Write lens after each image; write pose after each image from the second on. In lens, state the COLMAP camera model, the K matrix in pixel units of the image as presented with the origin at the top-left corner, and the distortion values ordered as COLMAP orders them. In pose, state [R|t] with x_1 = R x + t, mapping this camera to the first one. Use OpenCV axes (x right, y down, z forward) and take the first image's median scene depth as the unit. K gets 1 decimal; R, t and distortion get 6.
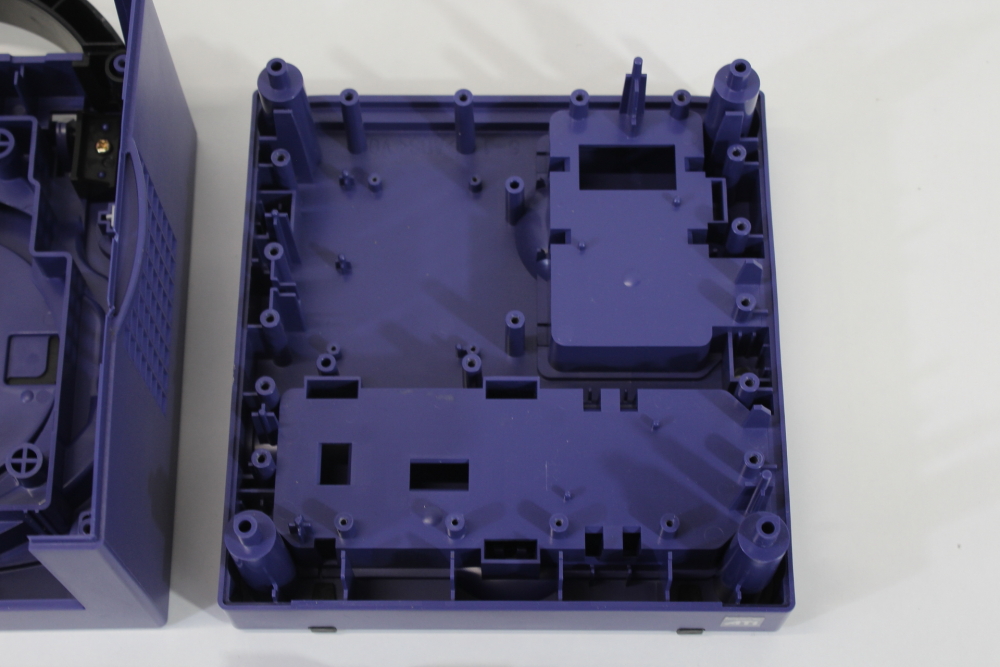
lens RADIAL K [[1826.2, 0, 500.0], [0, 1826.2, 333.5], [0, 0, 1]] dist [0.080756, -0.089136]
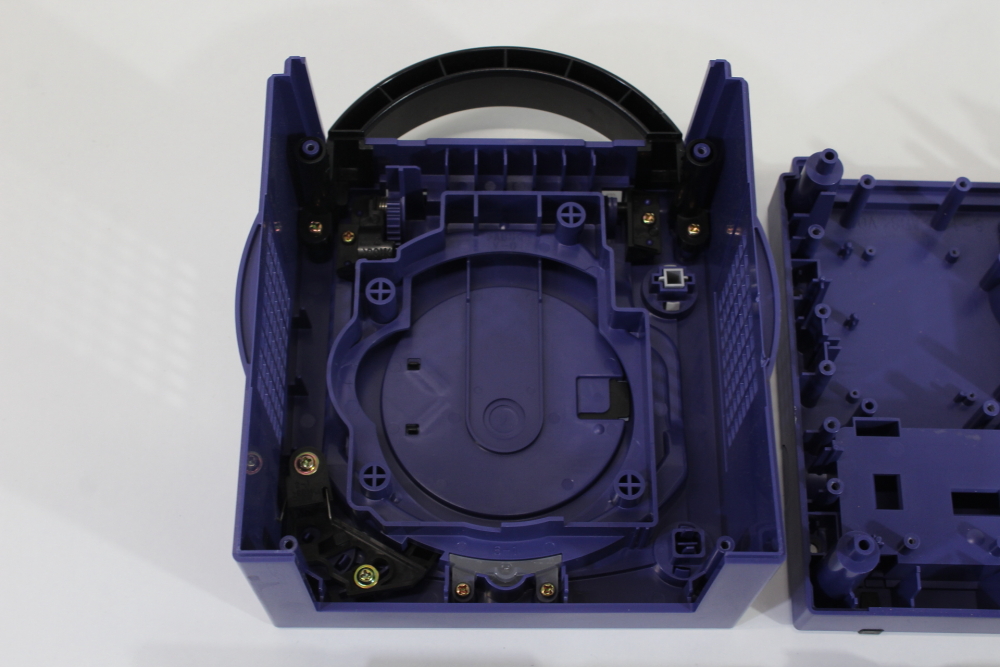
lens RADIAL K [[1556.5, 0, 500.0], [0, 1556.5, 333.5], [0, 0, 1]] dist [-0.019142, -0.026252]
pose [[0.999304, 0.018943, 0.032128, -0.350469], [-0.018136, 0.999517, -0.025224, -0.000904], [-0.032591, 0.024623, 0.999165, 0.003038]]
